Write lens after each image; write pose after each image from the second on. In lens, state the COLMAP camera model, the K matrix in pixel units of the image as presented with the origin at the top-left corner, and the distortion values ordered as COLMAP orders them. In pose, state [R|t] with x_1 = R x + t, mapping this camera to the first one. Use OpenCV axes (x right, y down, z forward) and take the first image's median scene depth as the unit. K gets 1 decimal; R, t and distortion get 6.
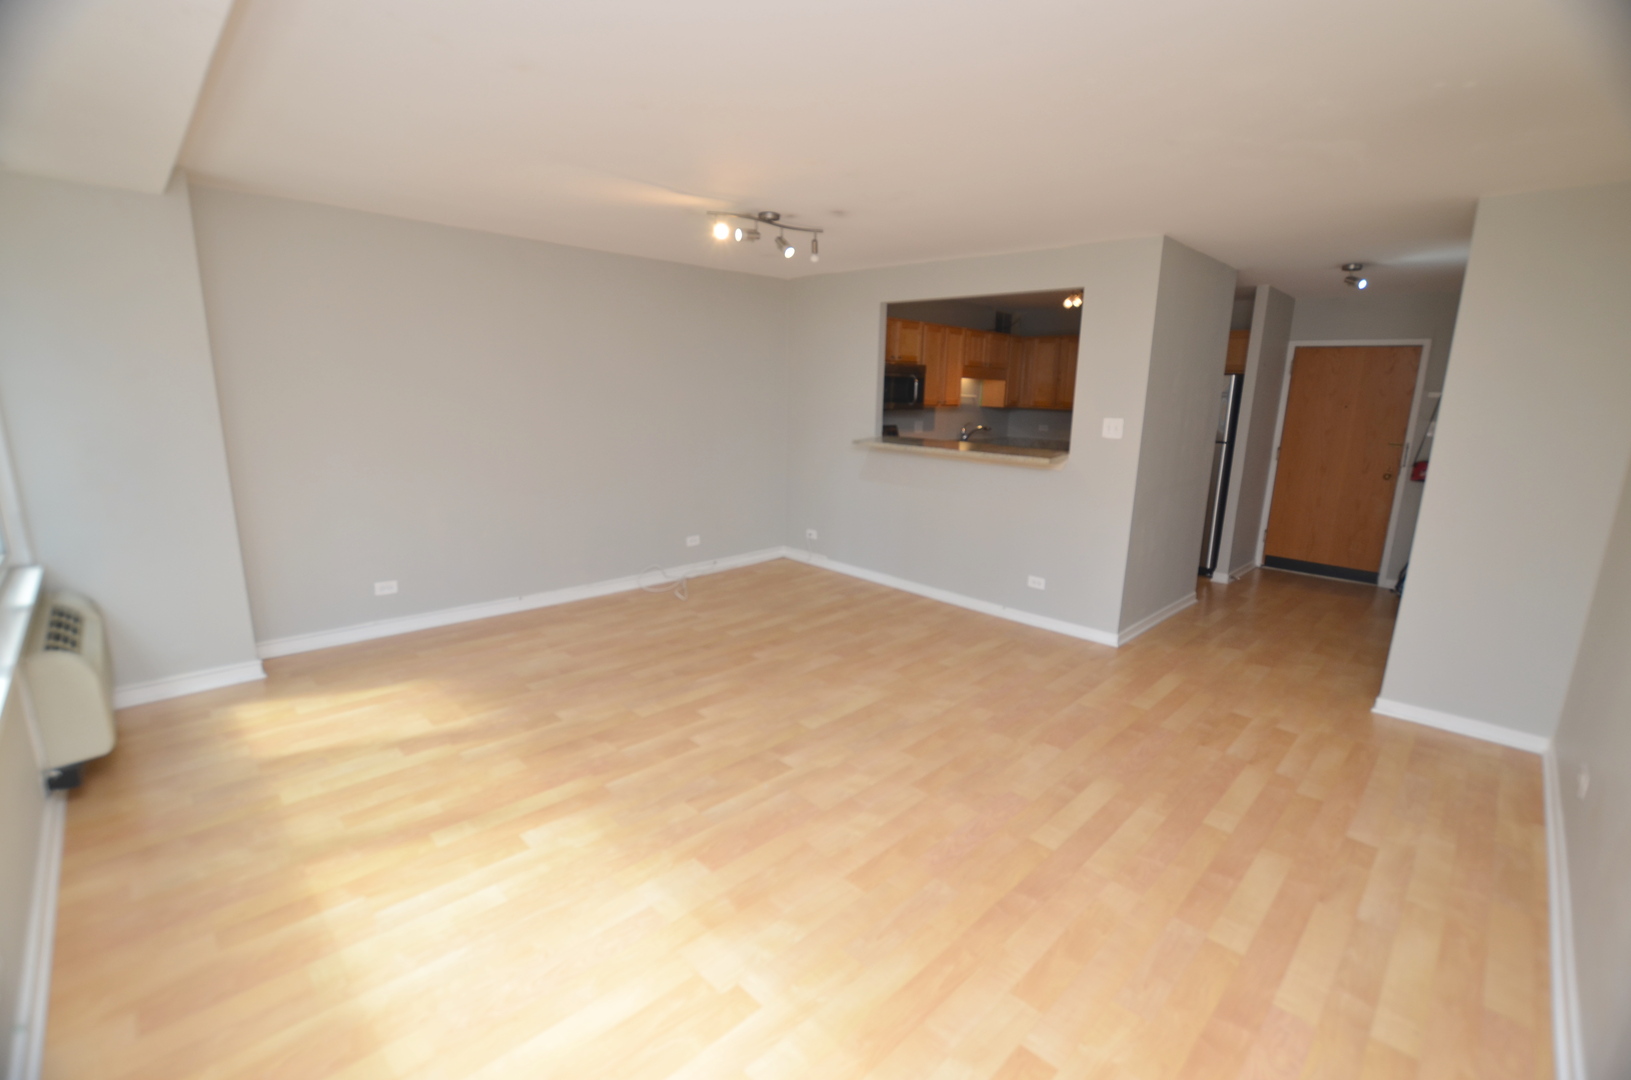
lens RADIAL K [[714.2, 0, 818.6], [0, 714.2, 552.6], [0, 0, 1]] dist [-0.034294, 0.003395]
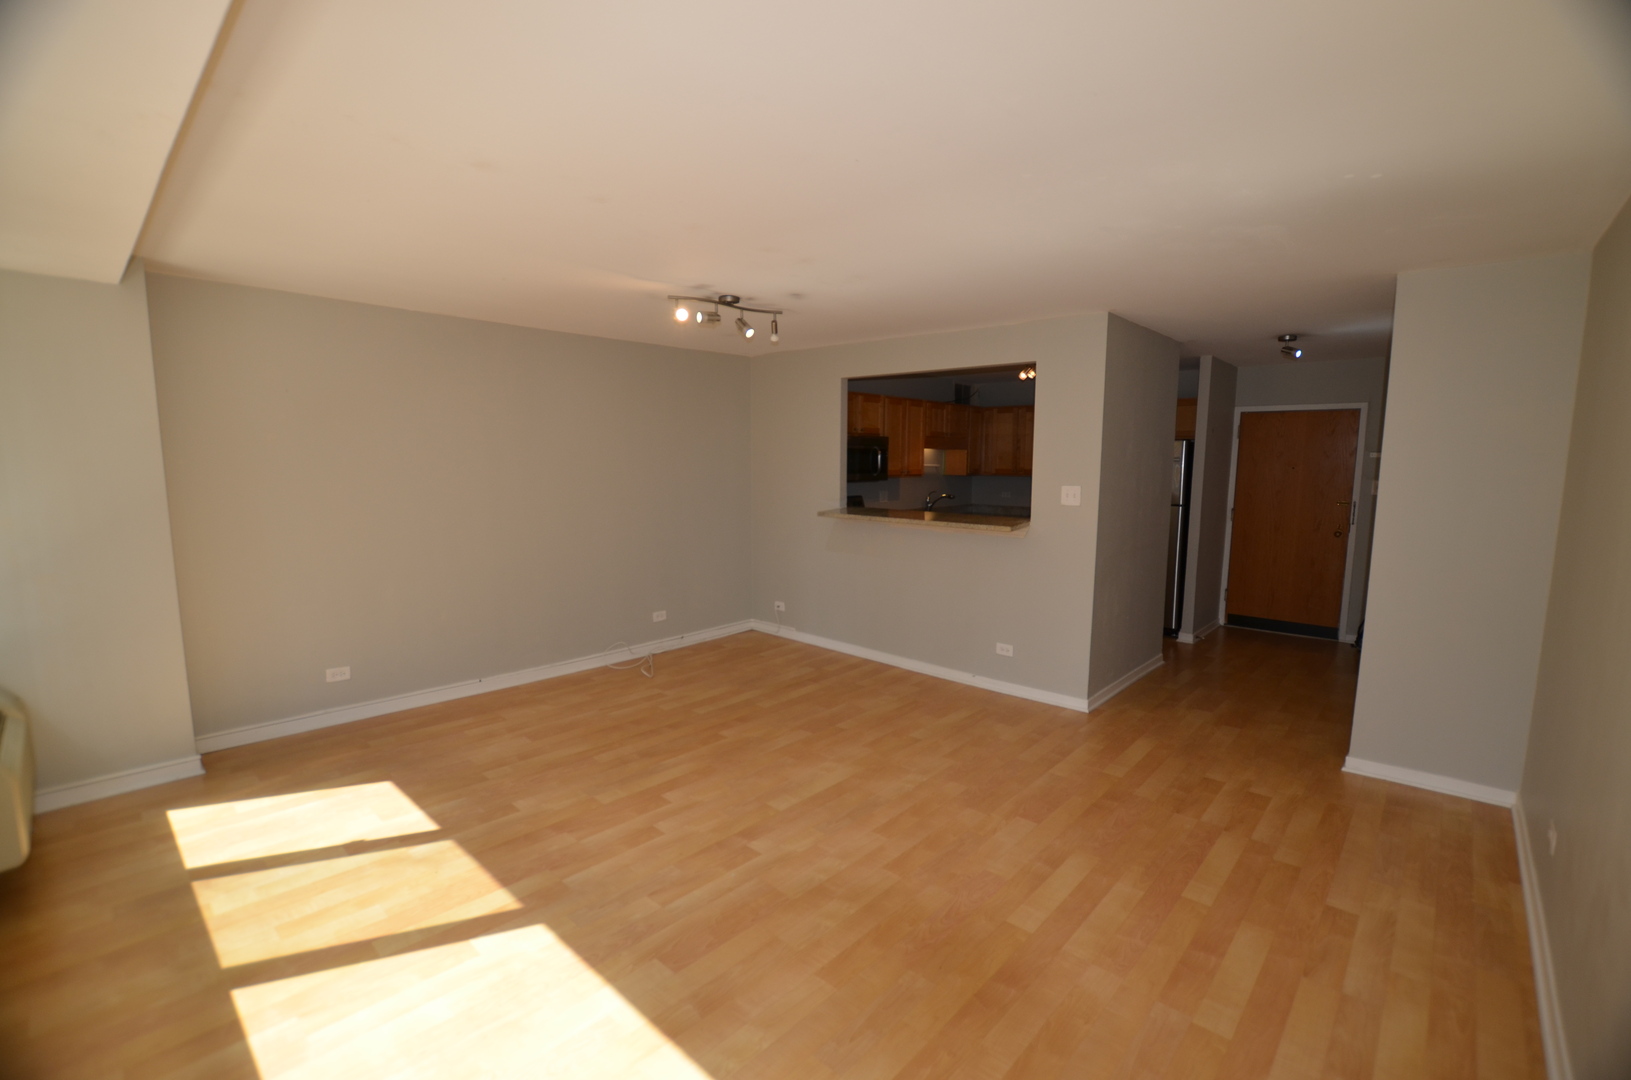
lens RADIAL K [[714.2, 0, 817.7], [0, 714.2, 552.8], [0, 0, 1]] dist [-0.034294, 0.003395]
pose [[0.998968, -0.023101, 0.039101, 0.009978], [0.026654, 0.995315, -0.092936, -0.009253], [-0.036771, 0.093882, 0.994904, 0.003113]]
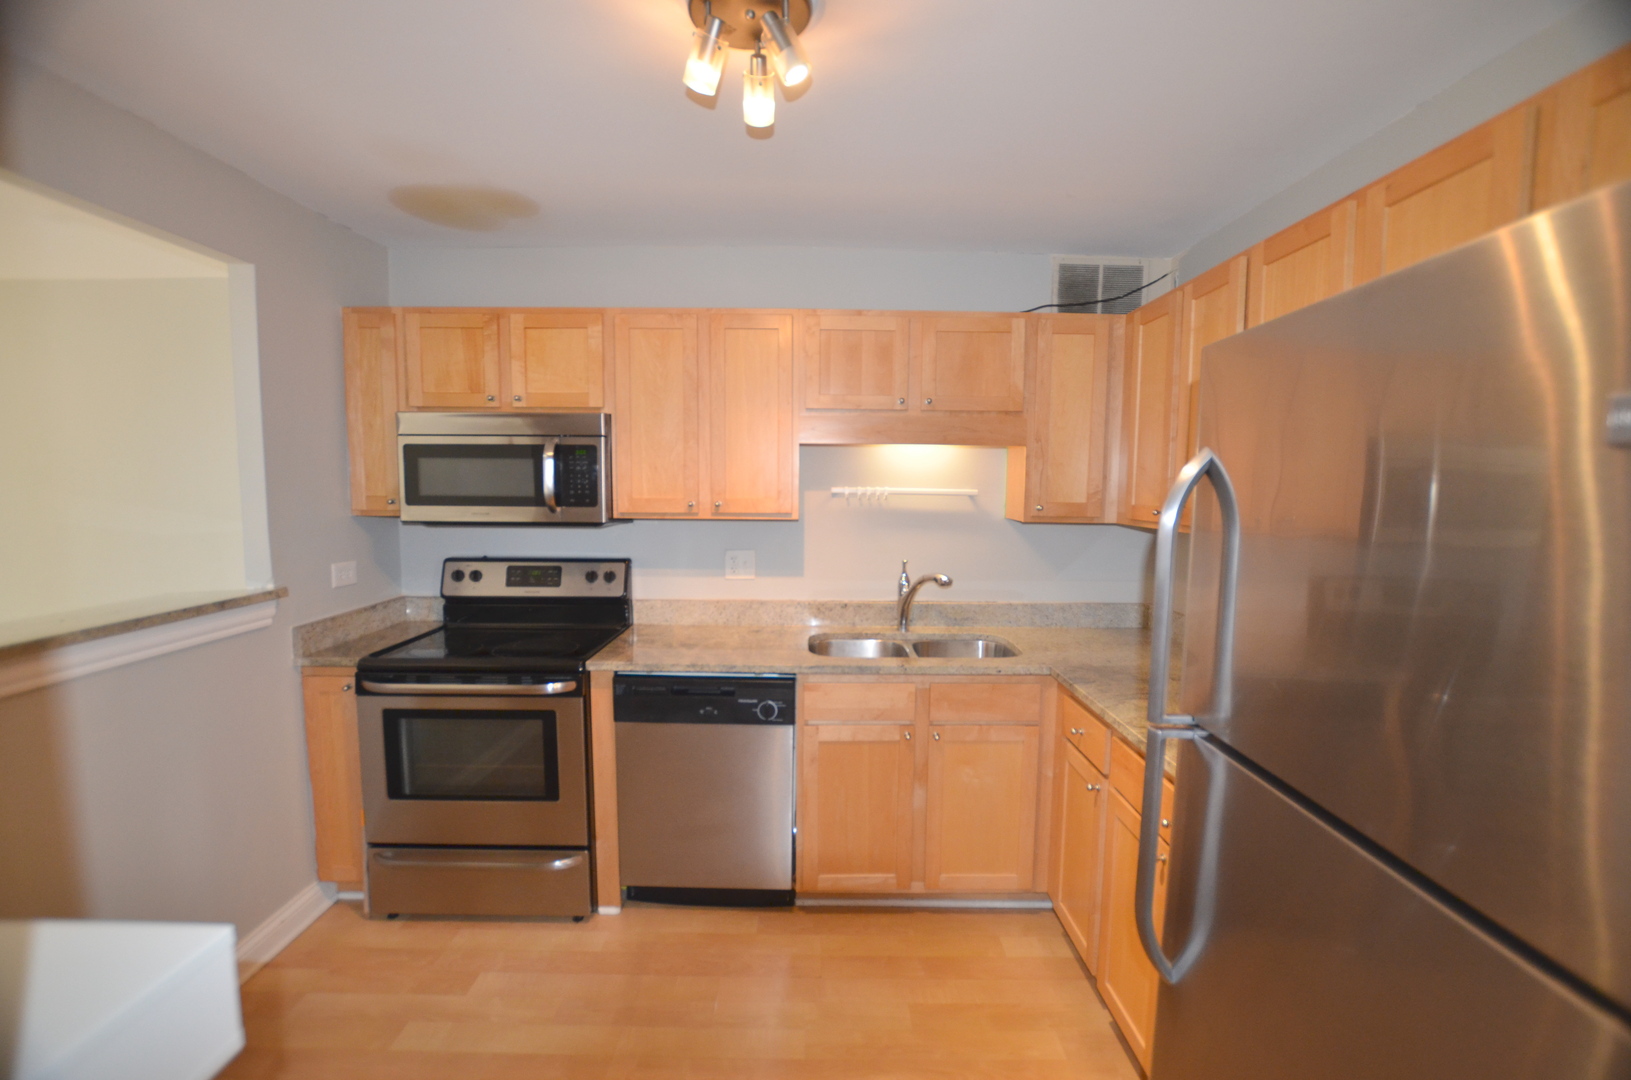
lens RADIAL K [[714.2, 0, 819.3], [0, 714.2, 550.1], [0, 0, 1]] dist [-0.034294, 0.003395]
pose [[0.709631, 0.052190, -0.702638, 0.885706], [-0.152452, 0.985002, -0.080806, -0.302432], [0.687882, 0.164461, 0.706945, 1.411618]]
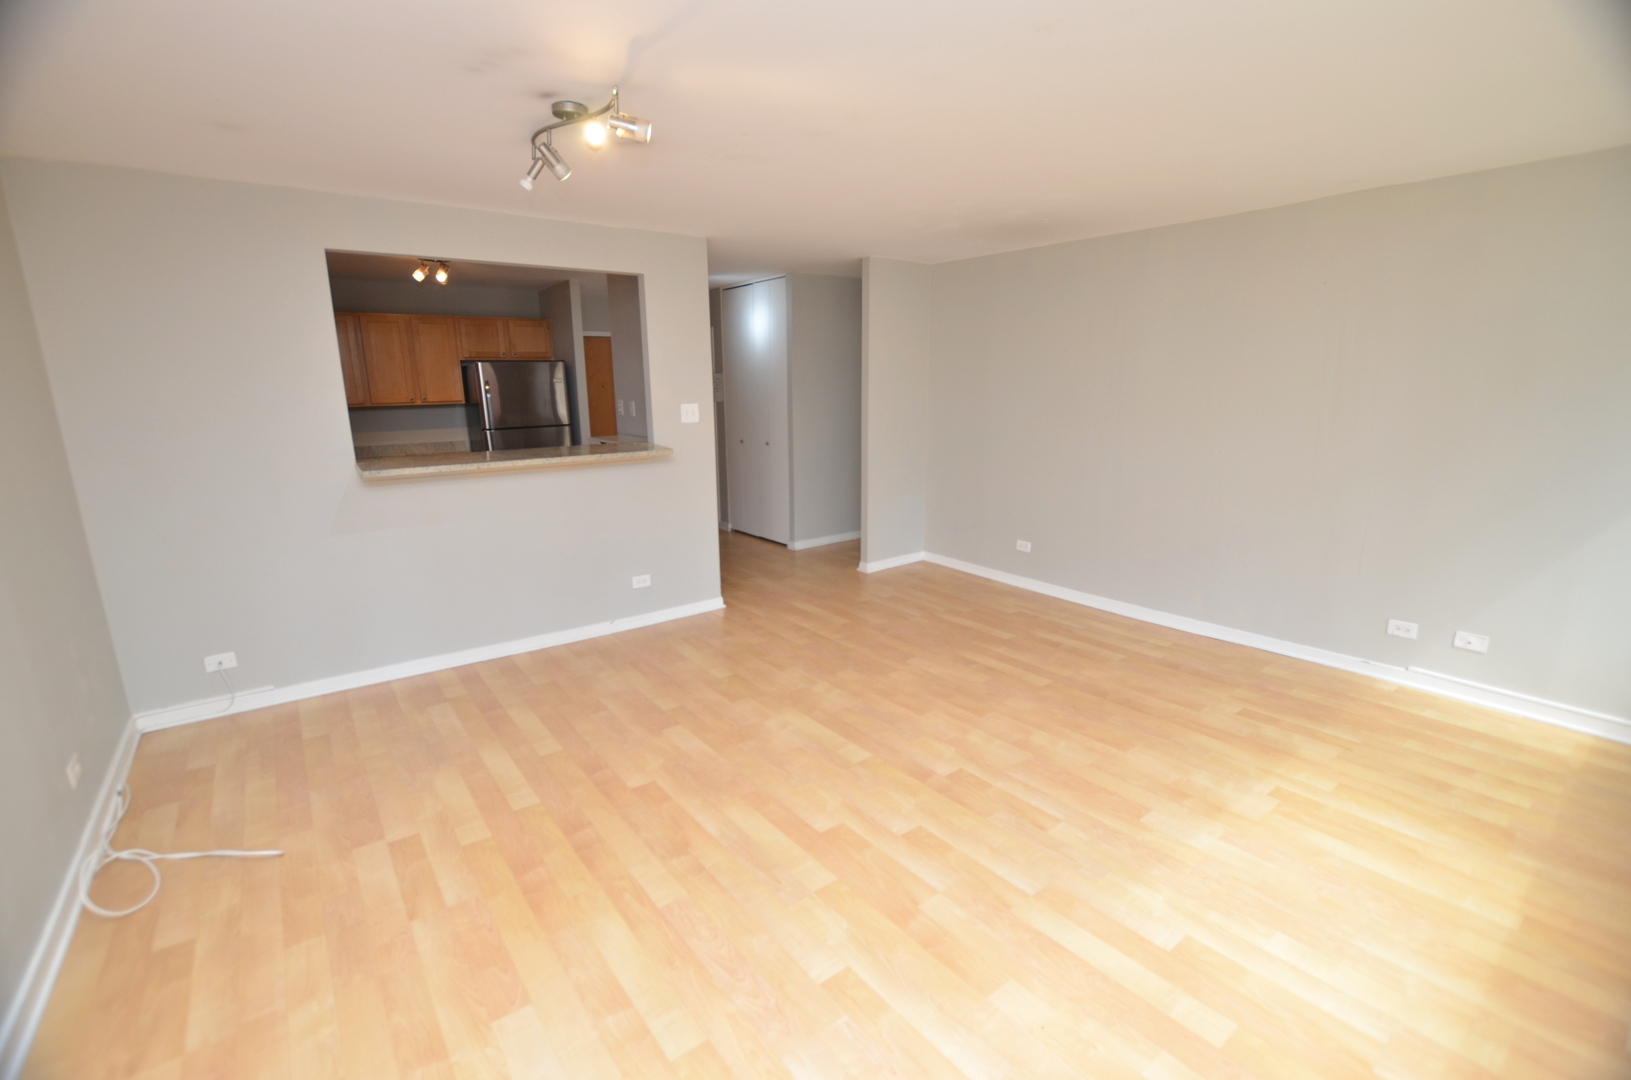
lens RADIAL K [[714.2, 0, 819.9], [0, 714.2, 553.7], [0, 0, 1]] dist [-0.034294, 0.003395]
pose [[0.132650, -0.256566, 0.957381, -0.732697], [0.235157, 0.946484, 0.221063, -0.190482], [-0.962863, 0.195811, 0.185884, 0.750242]]
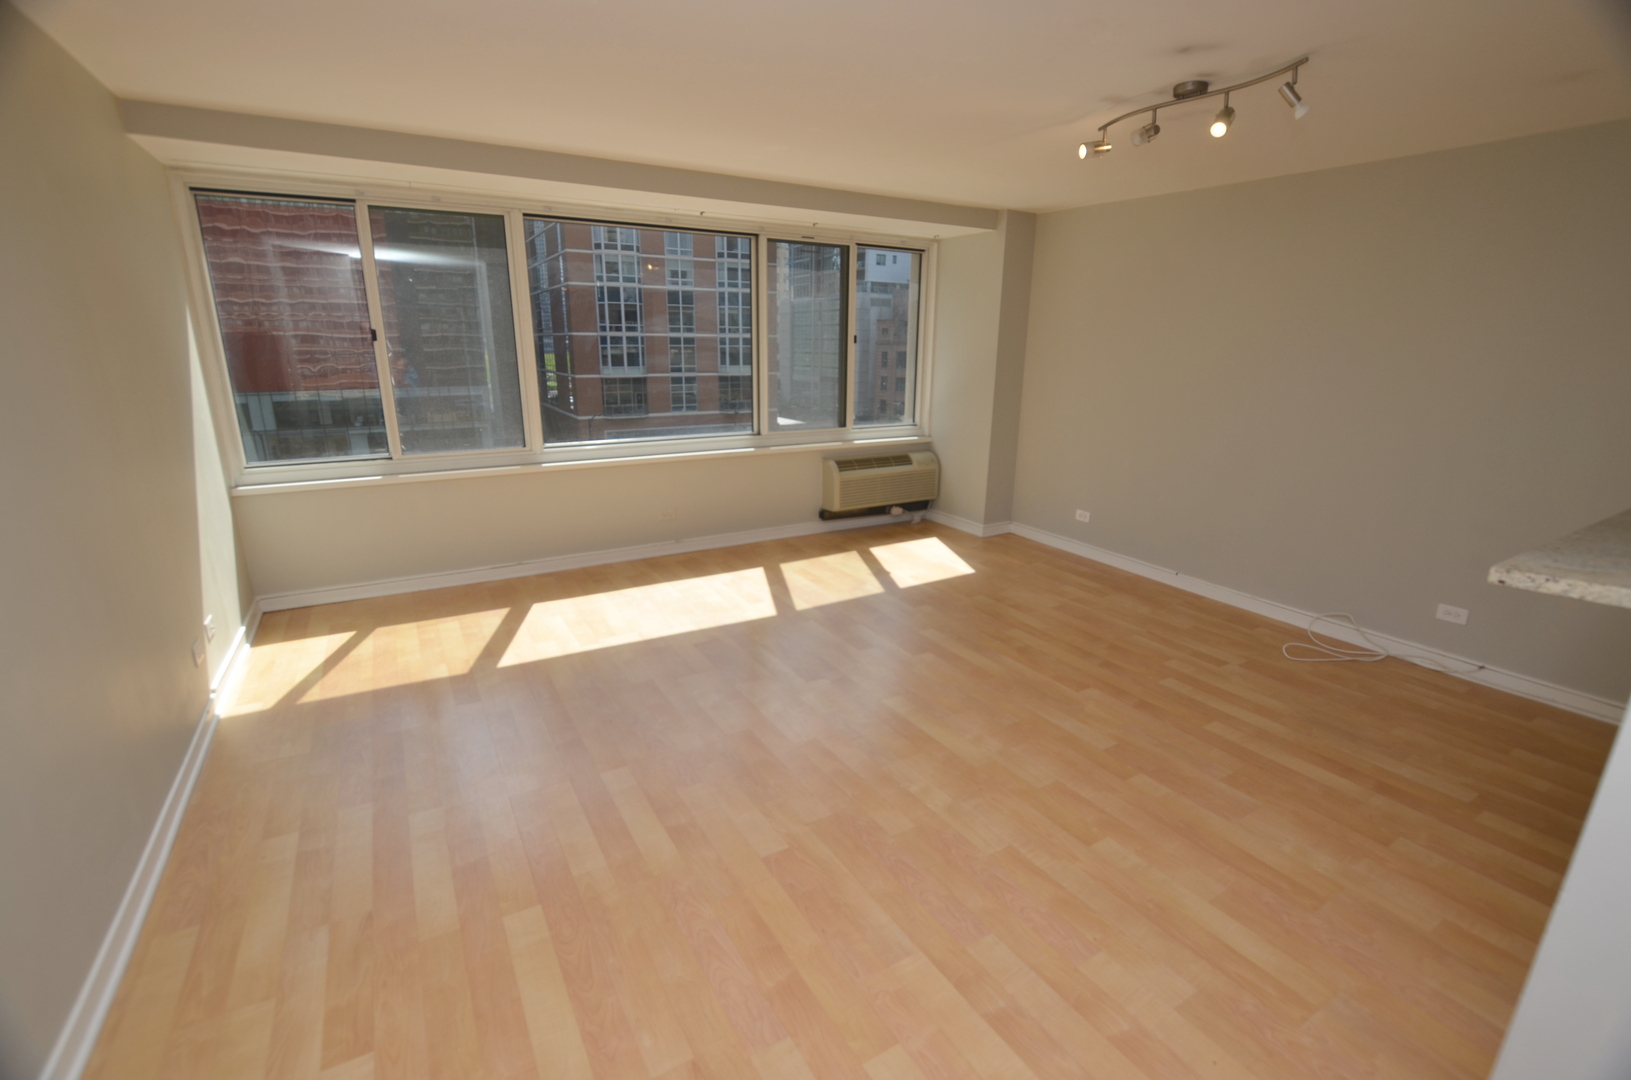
lens RADIAL K [[714.2, 0, 822.3], [0, 714.2, 551.4], [0, 0, 1]] dist [-0.034294, 0.003395]
pose [[-0.242702, 0.248002, -0.937865, 0.759089], [-0.234538, 0.923090, 0.304789, -0.185043], [0.941322, 0.293937, -0.165870, 0.909216]]
